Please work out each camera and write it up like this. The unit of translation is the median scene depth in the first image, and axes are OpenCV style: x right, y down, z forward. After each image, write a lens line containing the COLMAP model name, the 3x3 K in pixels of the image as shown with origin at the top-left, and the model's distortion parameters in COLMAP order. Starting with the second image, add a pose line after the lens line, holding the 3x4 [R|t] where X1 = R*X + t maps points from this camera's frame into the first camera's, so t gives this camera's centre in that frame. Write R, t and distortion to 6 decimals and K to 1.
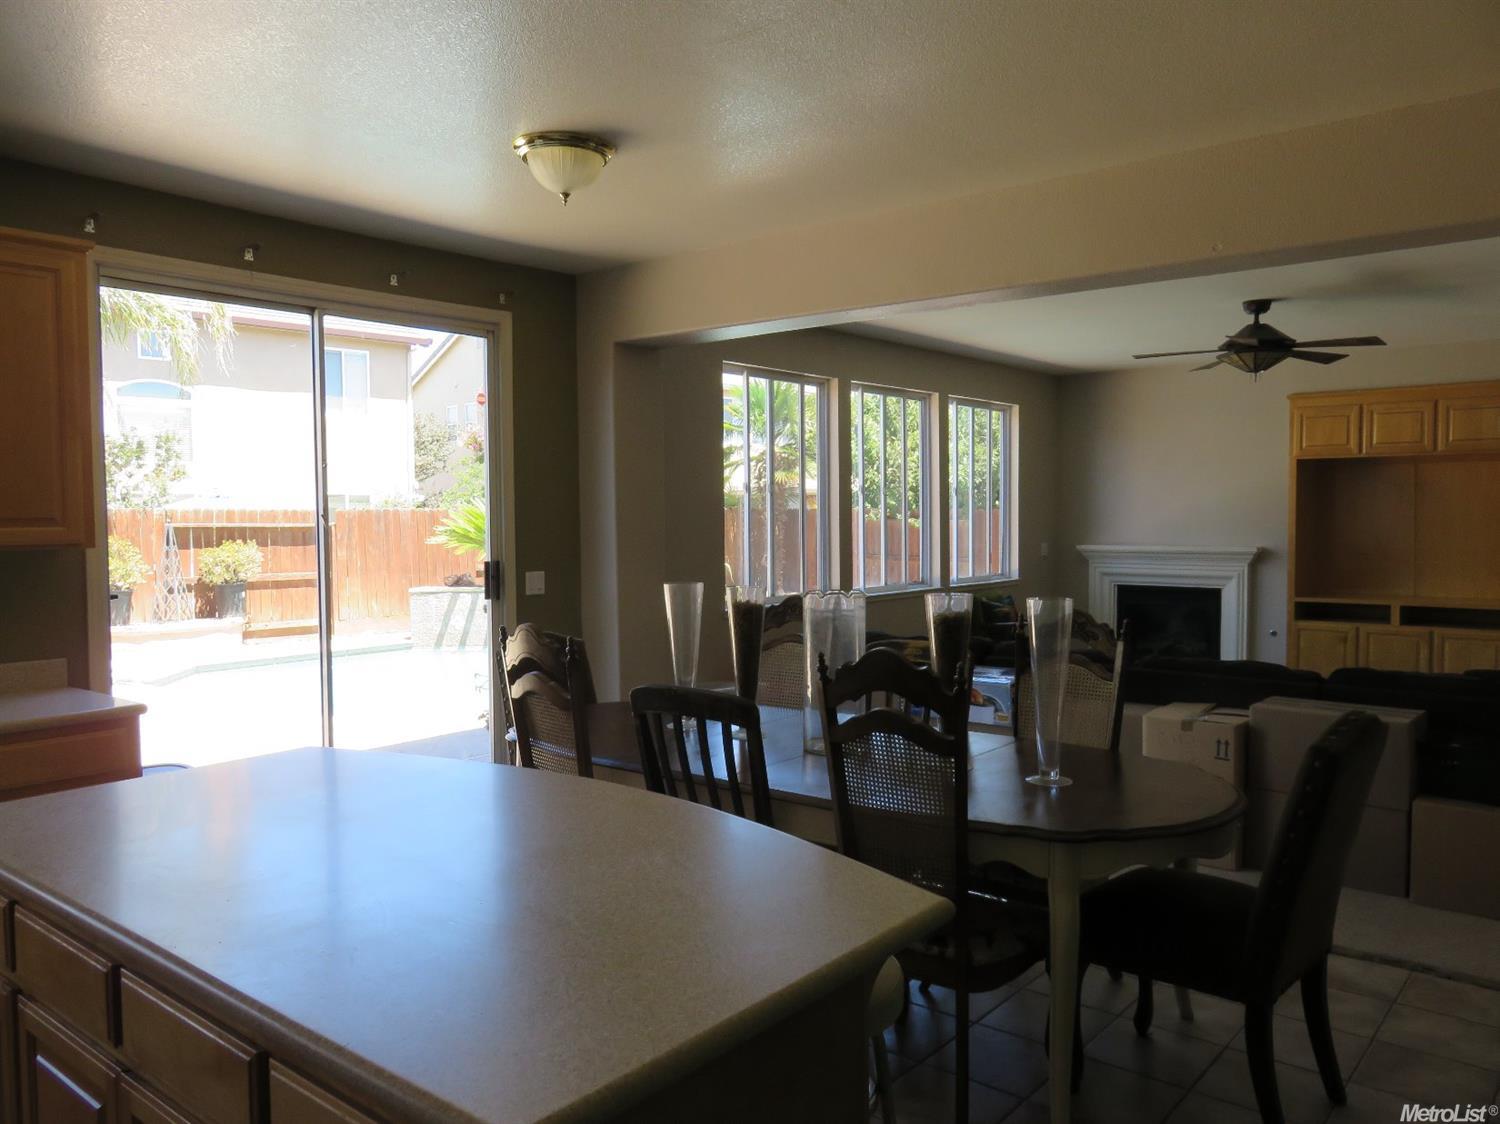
lens RADIAL K [[1105.6, 0, 752.2], [0, 1105.6, 562.4], [0, 0, 1]] dist [-0.022212, 0.004606]
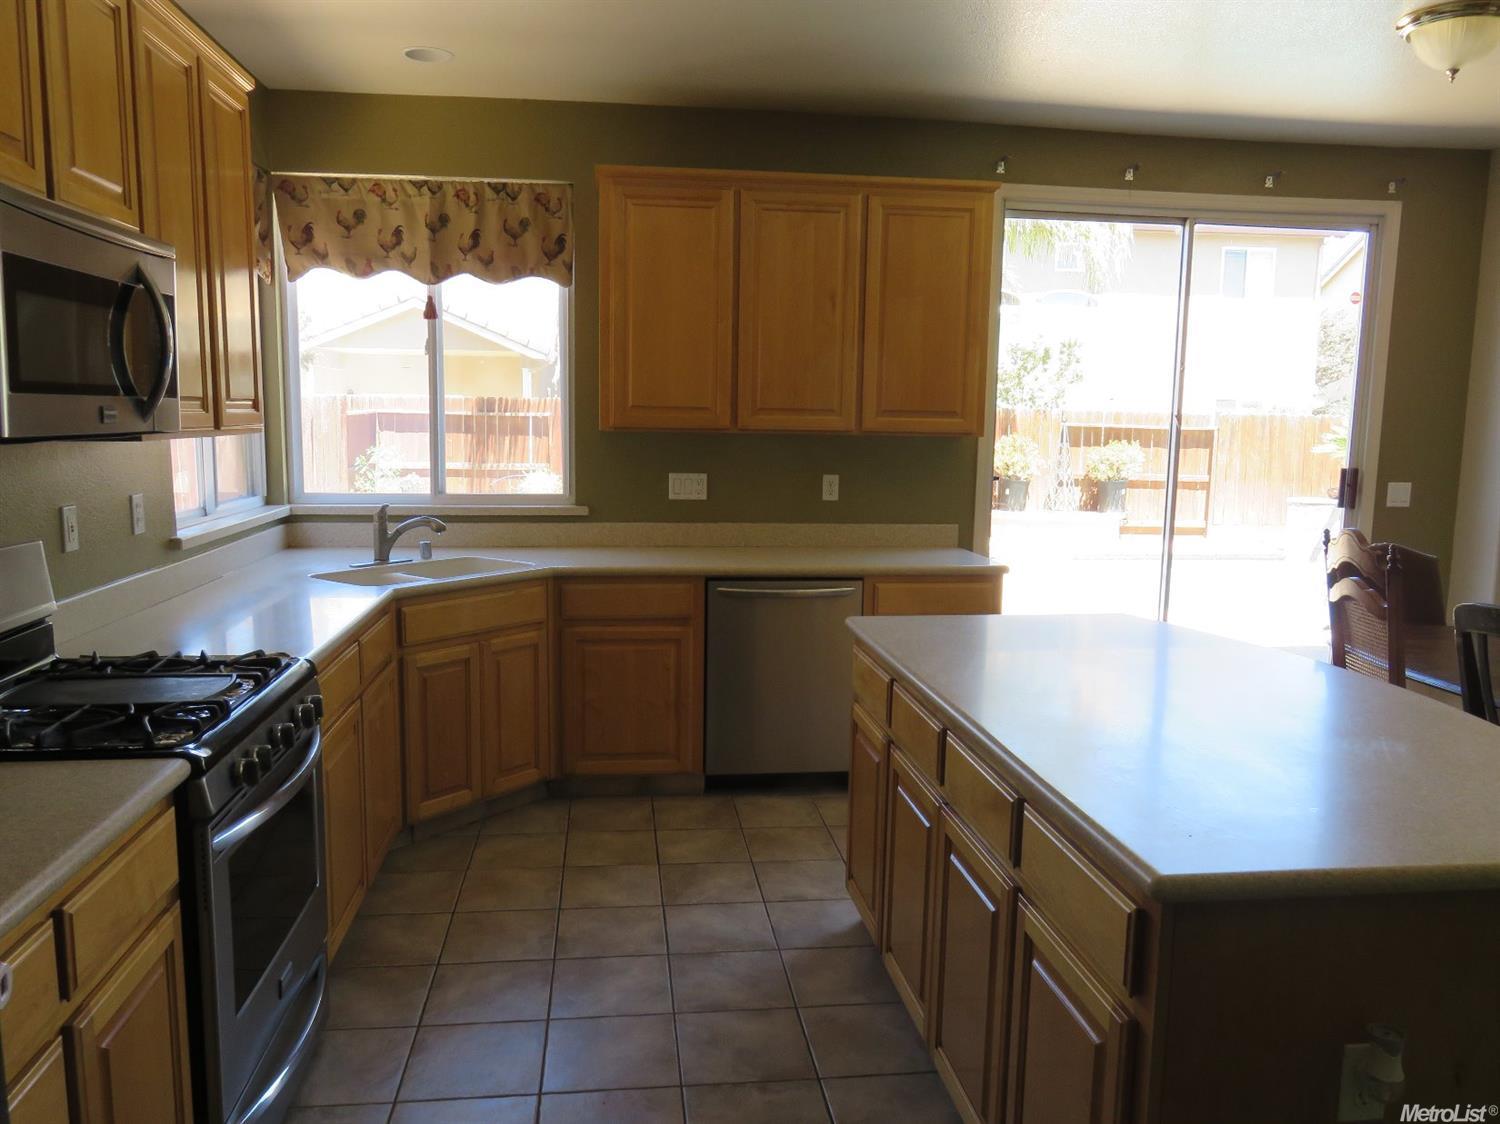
lens RADIAL K [[1105.6, 0, 750.9], [0, 1105.6, 550.5], [0, 0, 1]] dist [-0.022212, 0.004606]
pose [[0.717987, 0.105175, -0.688065, 0.056297], [-0.053107, 0.993914, 0.096509, 0.005376], [0.694028, -0.032751, 0.719203, -0.054319]]
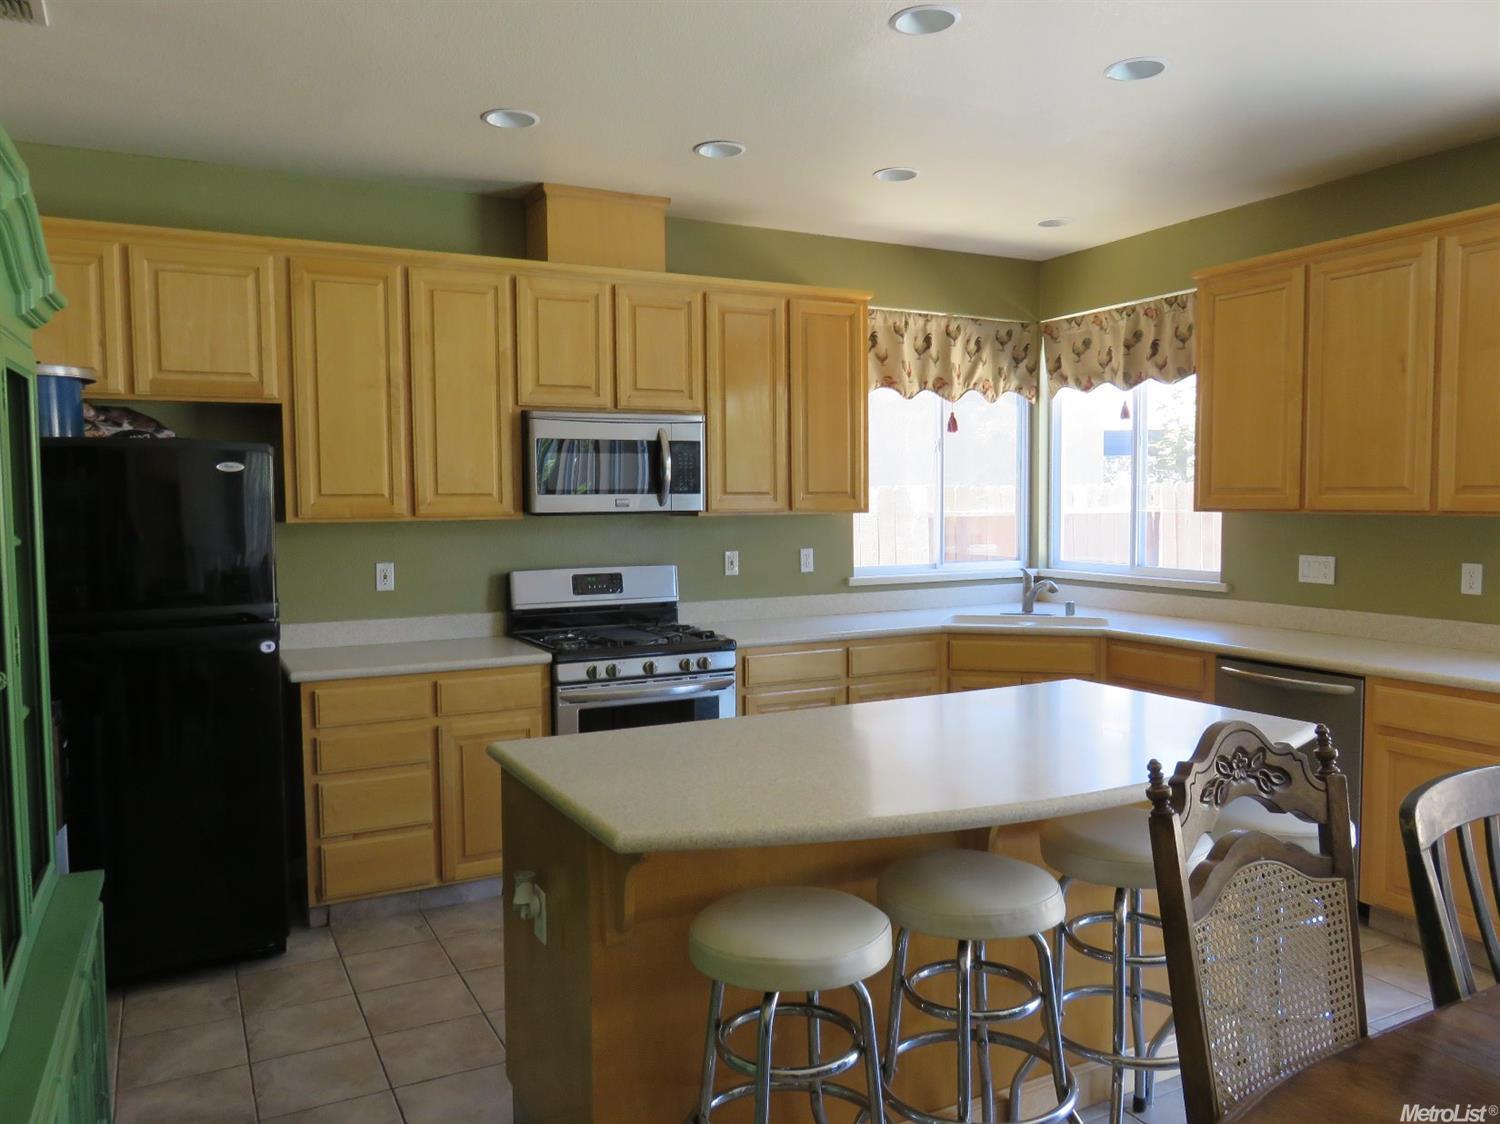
lens RADIAL K [[1105.6, 0, 748.5], [0, 1105.6, 569.7], [0, 0, 1]] dist [-0.022212, 0.004606]
pose [[-0.403499, 0.074966, -0.911904, 0.347638], [-0.027538, 0.995191, 0.093998, -0.024169], [0.914566, 0.063041, -0.399494, 0.475192]]
